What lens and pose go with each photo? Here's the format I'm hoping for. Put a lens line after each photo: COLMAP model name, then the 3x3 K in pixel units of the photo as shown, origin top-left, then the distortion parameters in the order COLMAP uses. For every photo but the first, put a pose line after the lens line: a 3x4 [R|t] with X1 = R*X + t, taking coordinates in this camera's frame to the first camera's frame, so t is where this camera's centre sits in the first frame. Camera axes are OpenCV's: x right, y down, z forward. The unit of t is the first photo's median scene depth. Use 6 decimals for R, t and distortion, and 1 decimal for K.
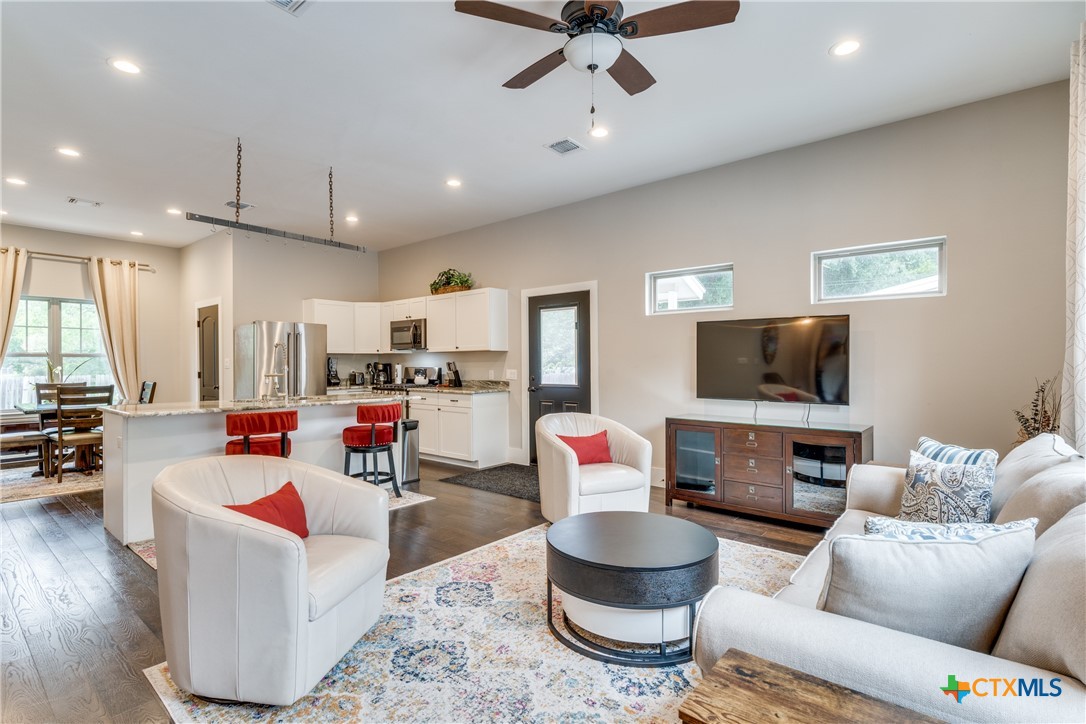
lens RADIAL K [[507.3, 0, 543.0], [0, 507.3, 362.0], [0, 0, 1]] dist [0.020252, -0.000046]
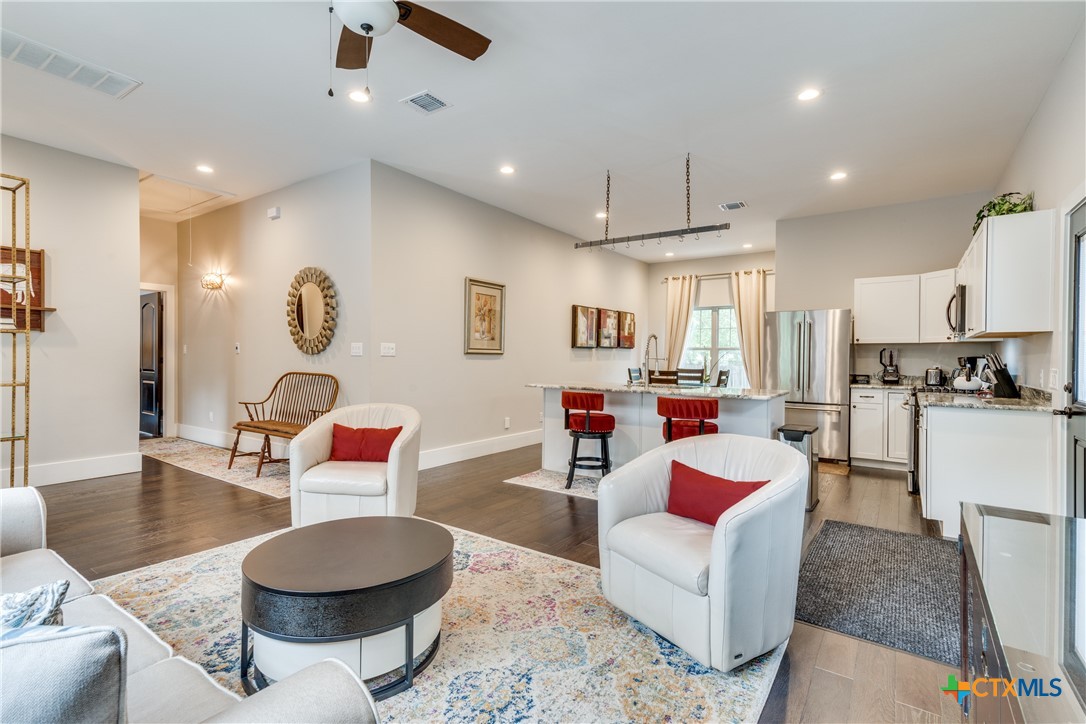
lens RADIAL K [[507.3, 0, 543.0], [0, 507.3, 362.0], [0, 0, 1]] dist [0.020252, -0.000046]
pose [[0.105701, 0.018915, -0.994218, 0.576135], [-0.007320, 0.999807, 0.018243, 0.003510], [0.994371, 0.005350, 0.105819, 0.667493]]
